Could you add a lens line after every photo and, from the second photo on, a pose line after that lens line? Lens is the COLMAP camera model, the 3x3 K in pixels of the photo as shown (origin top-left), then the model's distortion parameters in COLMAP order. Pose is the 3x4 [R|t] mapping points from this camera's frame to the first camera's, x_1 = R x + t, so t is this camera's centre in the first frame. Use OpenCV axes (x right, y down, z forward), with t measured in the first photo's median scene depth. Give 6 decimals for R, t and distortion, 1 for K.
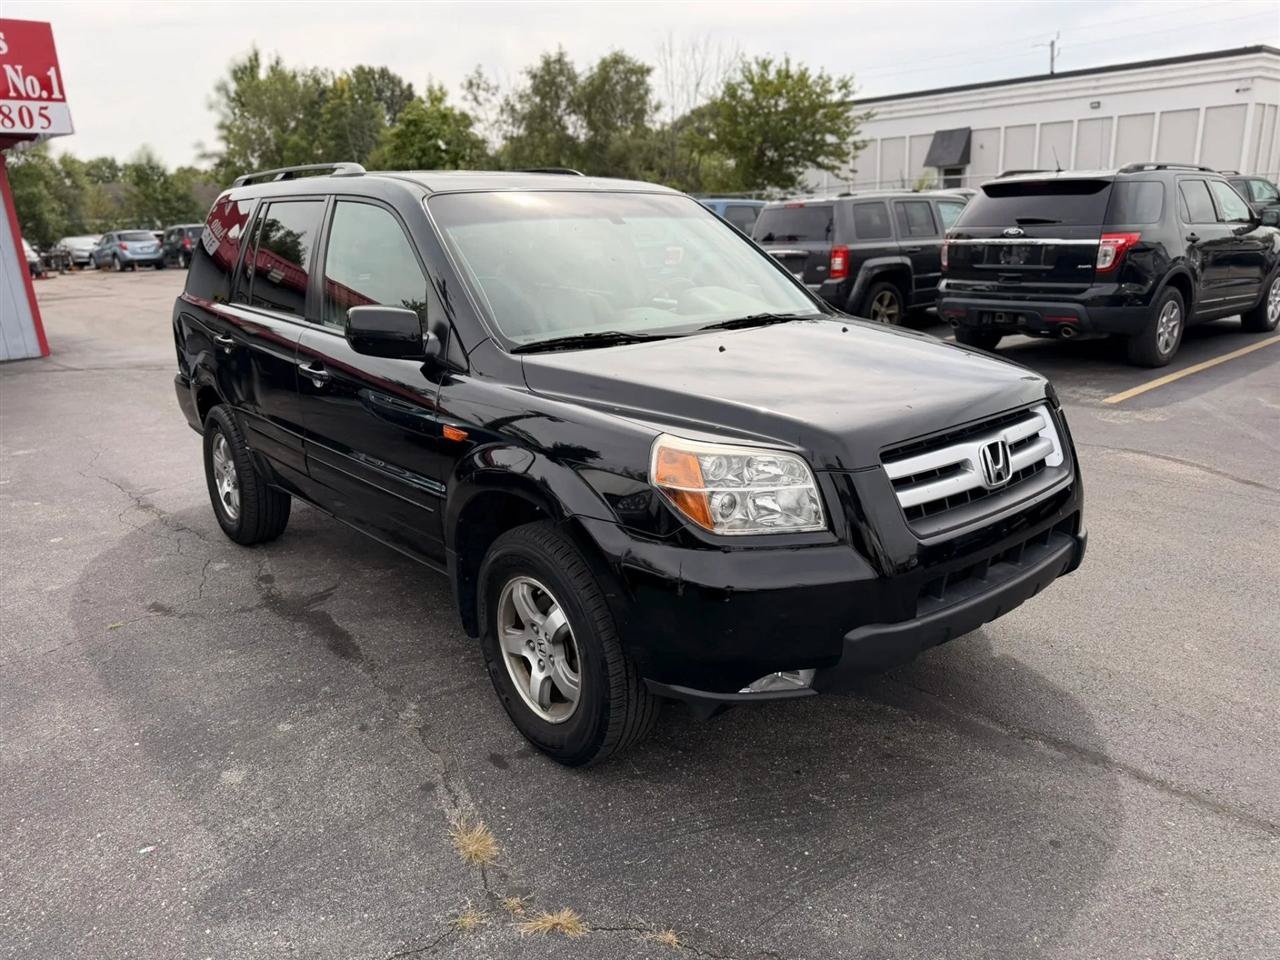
lens RADIAL K [[909.0, 0, 645.9], [0, 909.0, 487.5], [0, 0, 1]] dist [0.022038, -0.030758]
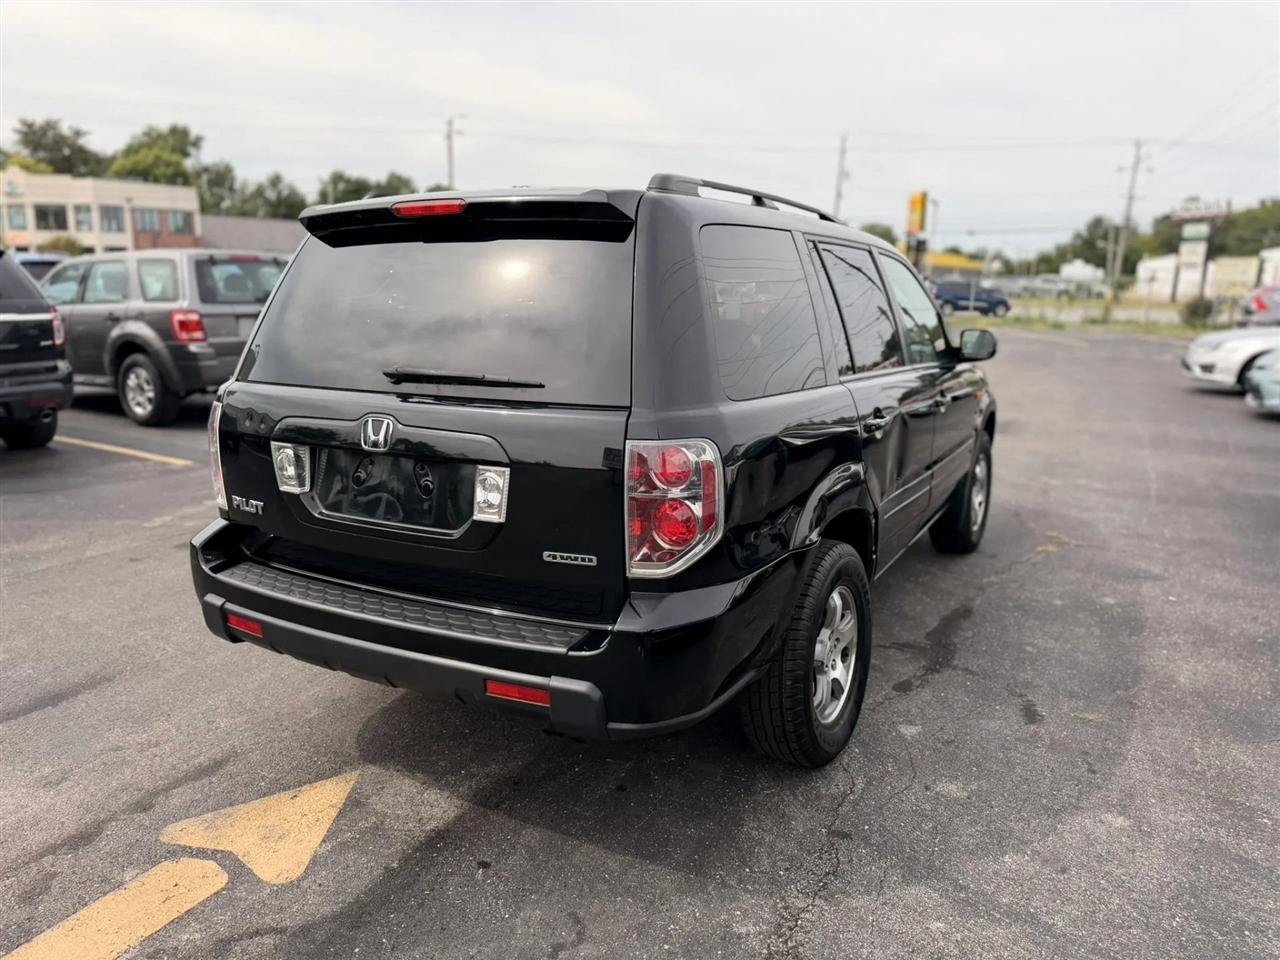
lens RADIAL K [[909.0, 0, 646.1], [0, 909.0, 477.1], [0, 0, 1]] dist [0.022038, -0.030758]
pose [[-0.335944, -0.168540, 0.926680, -0.589272], [0.272035, 0.924569, 0.266776, -0.198808], [-0.901742, 0.341711, -0.264754, 0.748395]]
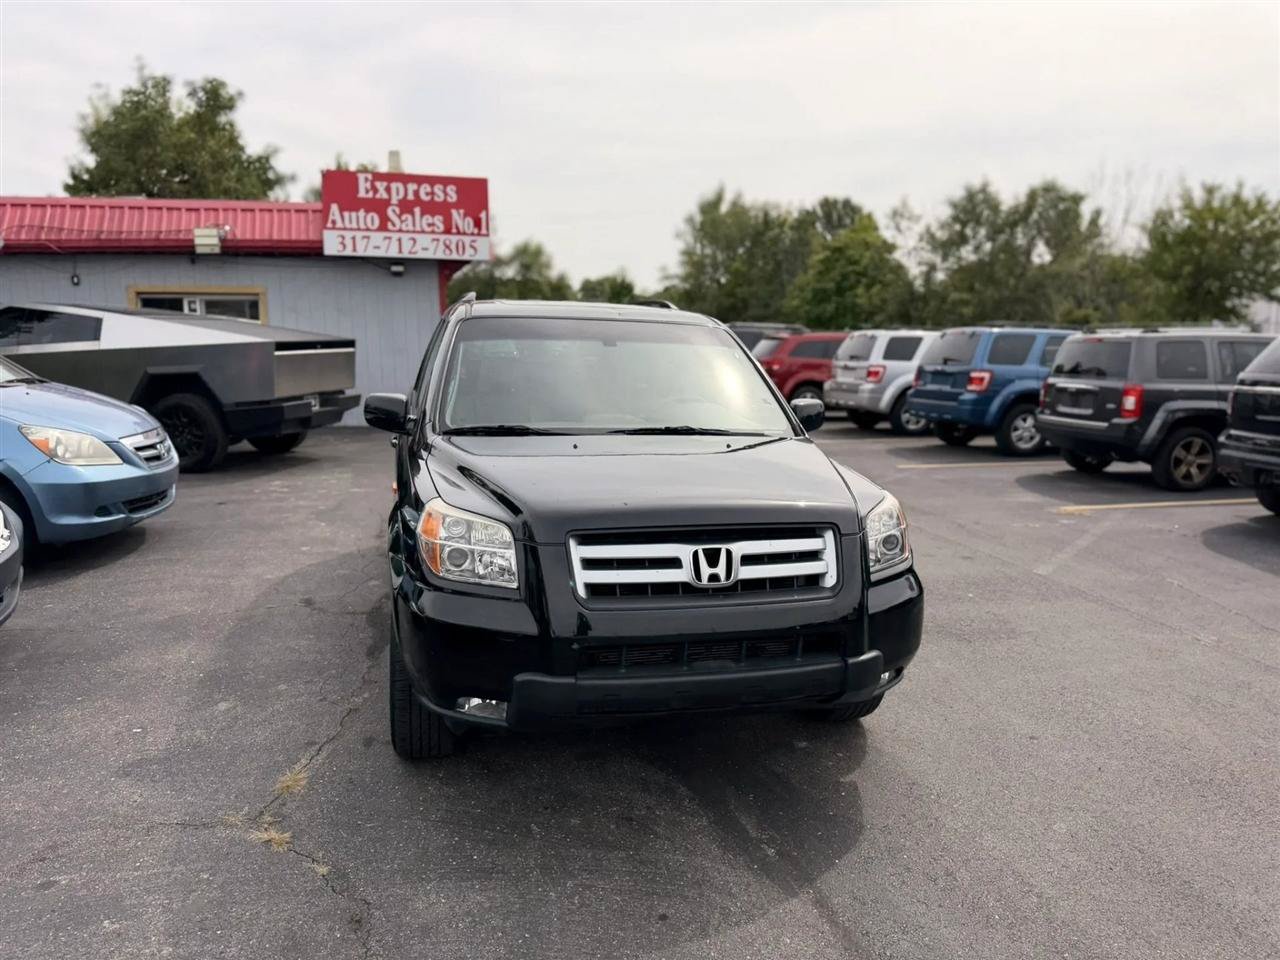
lens RADIAL K [[909.0, 0, 647.9], [0, 909.0, 483.2], [0, 0, 1]] dist [0.022038, -0.030758]
pose [[0.889987, 0.116721, -0.440794, 0.255279], [-0.171713, 0.981311, -0.086849, -0.005229], [0.422419, 0.152985, 0.893397, -0.016064]]
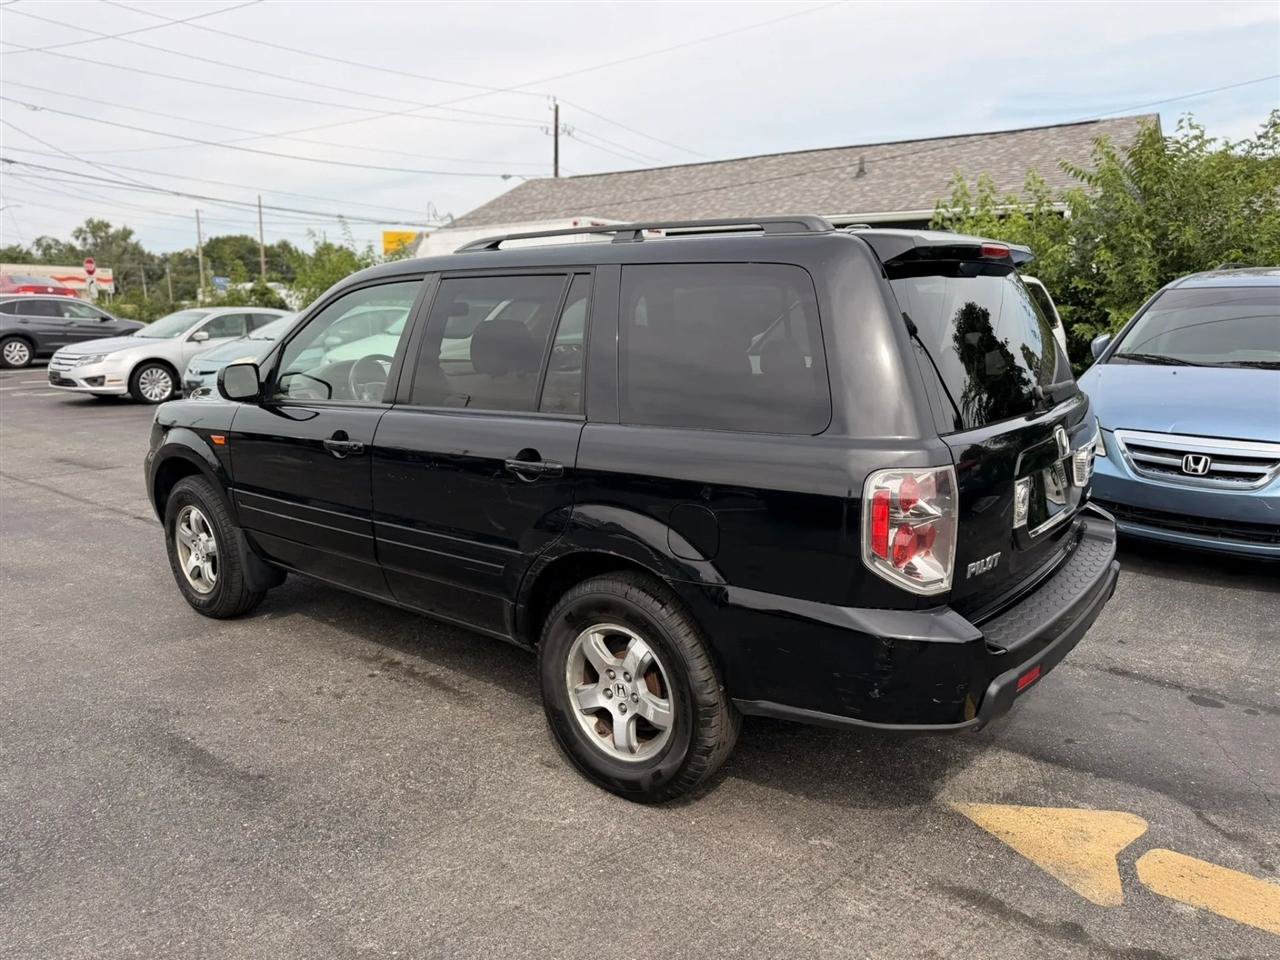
lens RADIAL K [[909.0, 0, 644.0], [0, 909.0, 477.4], [0, 0, 1]] dist [0.022038, -0.030758]
pose [[-0.984574, 0.060462, -0.164190, -0.047771], [-0.023177, 0.885060, 0.464899, -0.308266], [0.173427, 0.461533, -0.870006, 1.038367]]
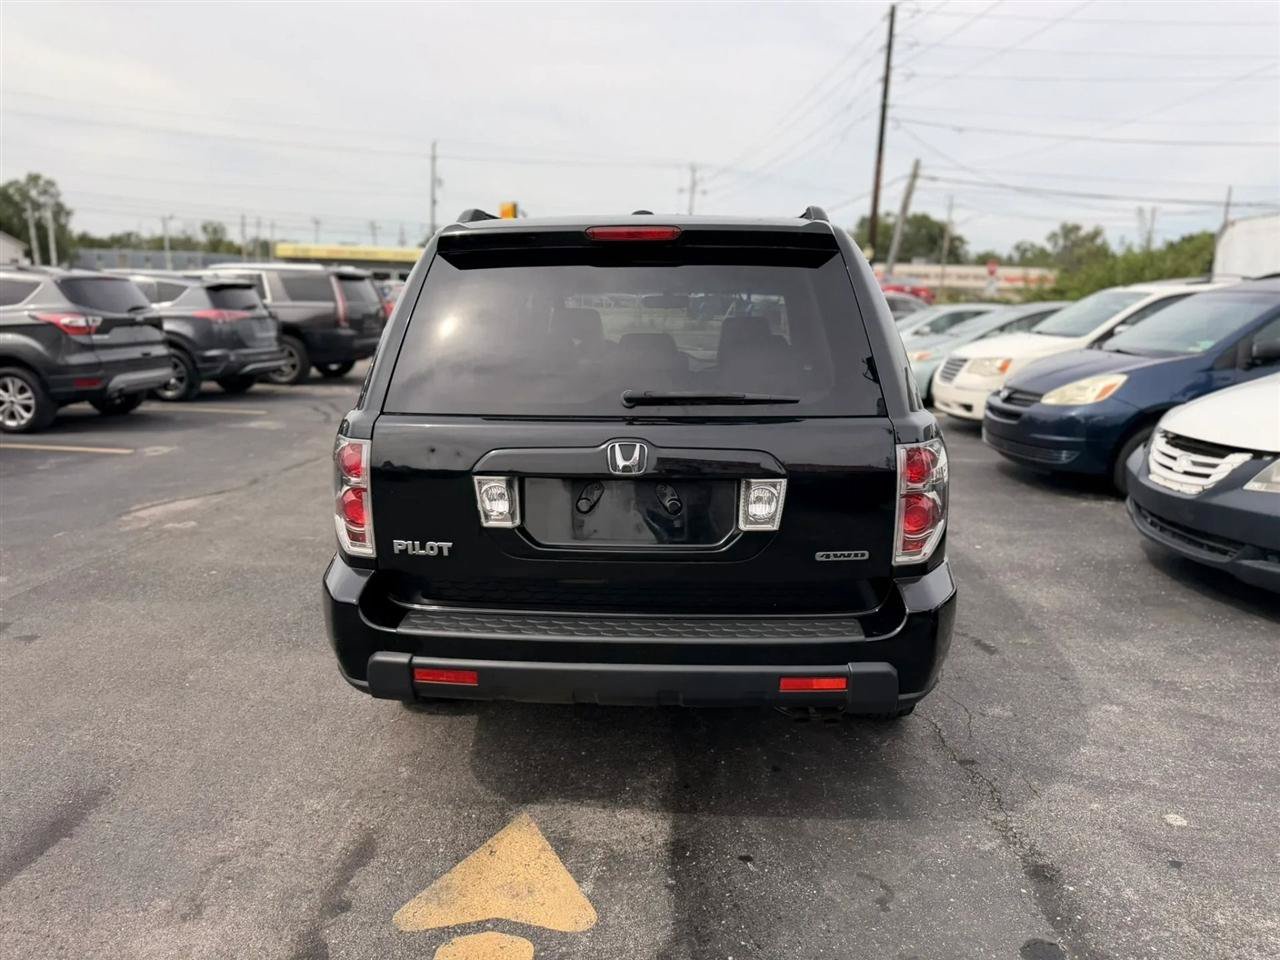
lens RADIAL K [[909.0, 0, 646.4], [0, 909.0, 476.7], [0, 0, 1]] dist [0.022038, -0.030758]
pose [[-0.707848, -0.116527, 0.696687, -0.491366], [0.213097, 0.905118, 0.367901, -0.260900], [-0.673454, 0.408880, -0.615854, 0.931036]]
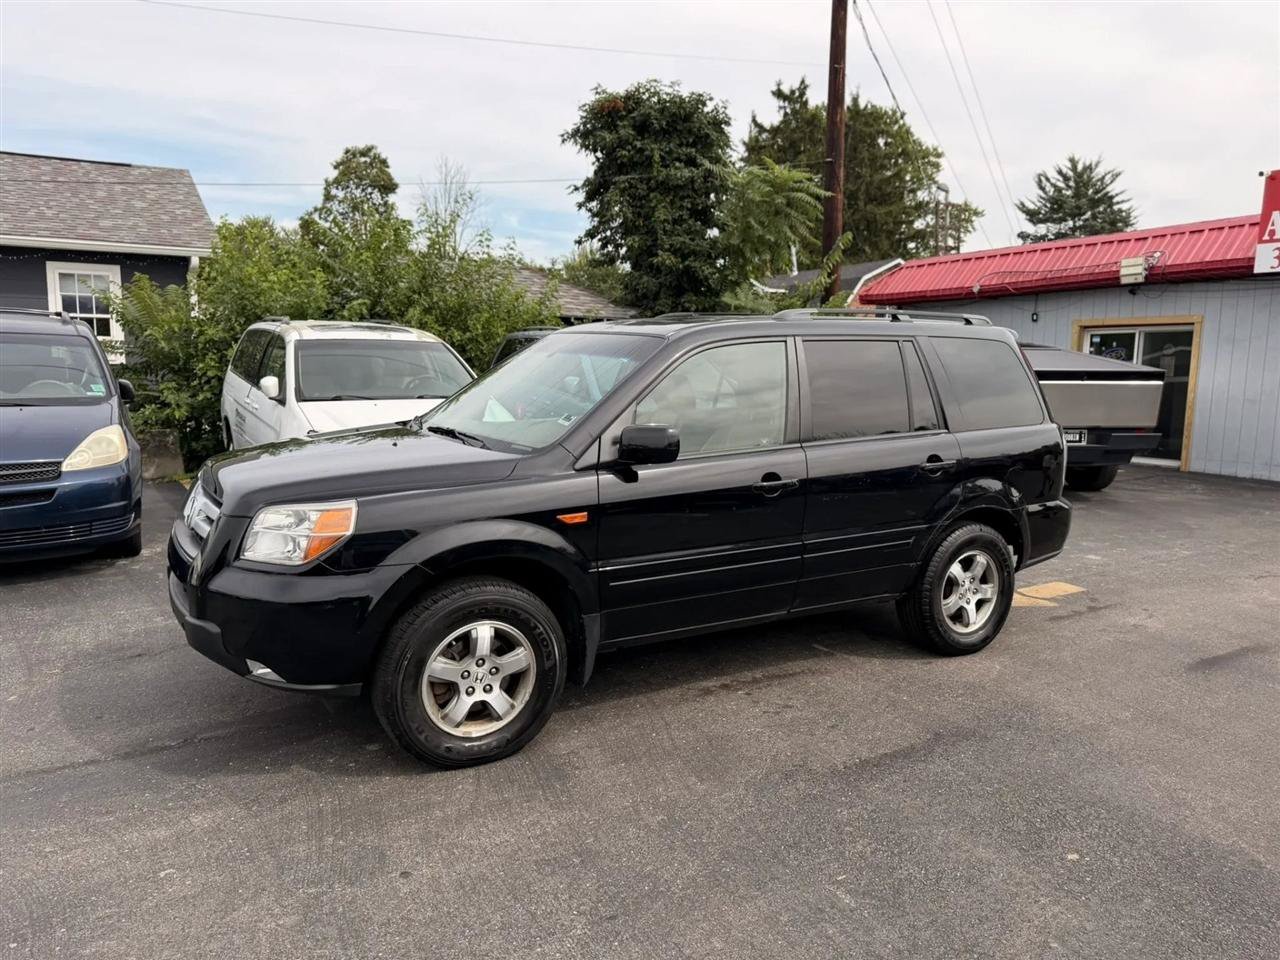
lens RADIAL K [[909.0, 0, 647.7], [0, 909.0, 486.6], [0, 0, 1]] dist [0.022038, -0.030758]
pose [[-0.180792, 0.169488, -0.968808, 0.540358], [-0.296382, 0.929861, 0.217983, -0.195845], [0.937802, 0.326547, -0.117878, 0.597672]]
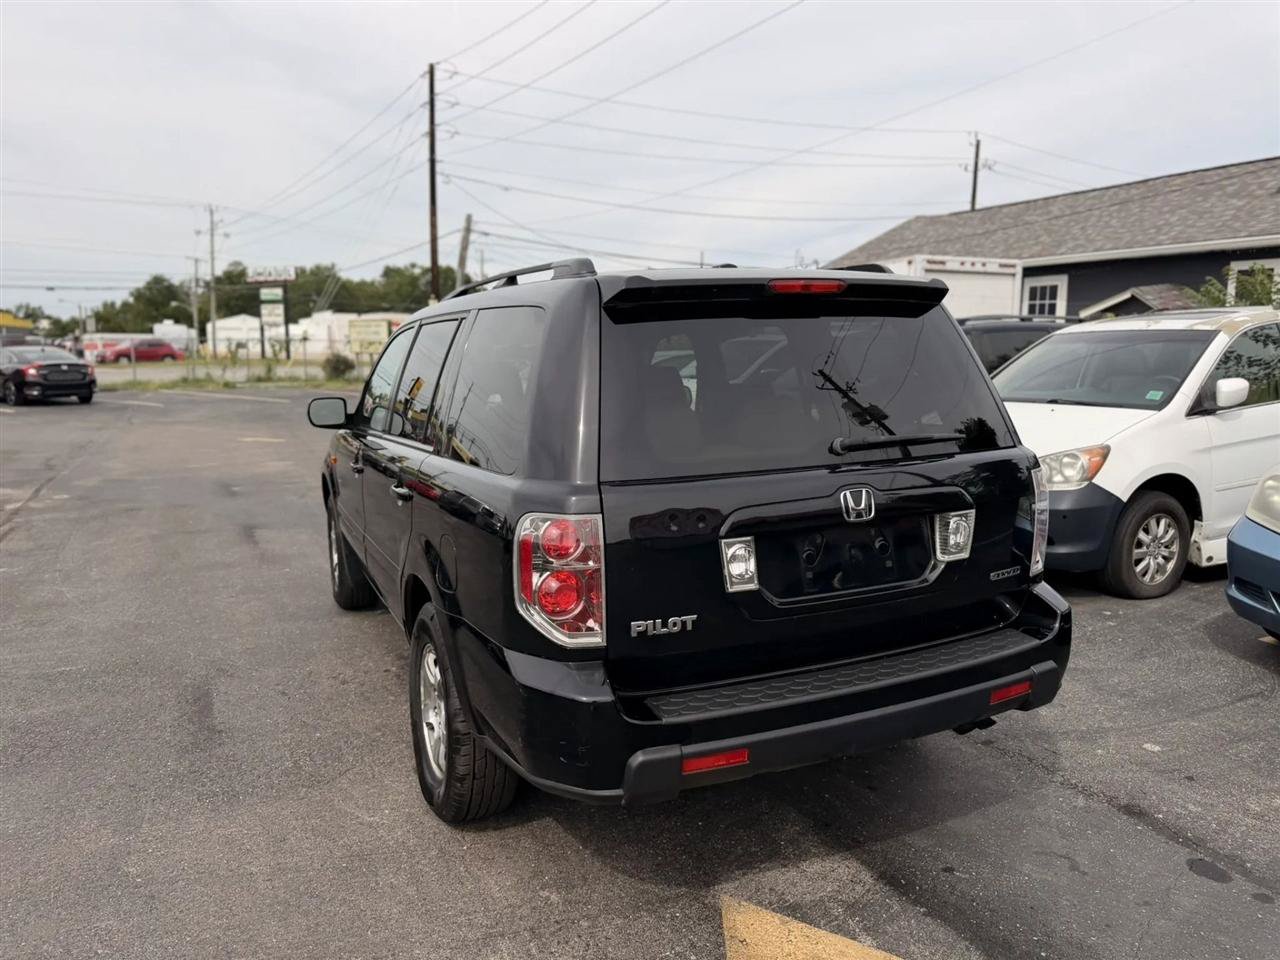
lens RADIAL K [[909.0, 0, 645.0], [0, 909.0, 483.0], [0, 0, 1]] dist [0.022038, -0.030758]
pose [[-0.959046, -0.007831, 0.283141, -0.290348], [0.113134, 0.905829, 0.408257, -0.297768], [-0.259674, 0.423570, -0.867846, 1.031424]]
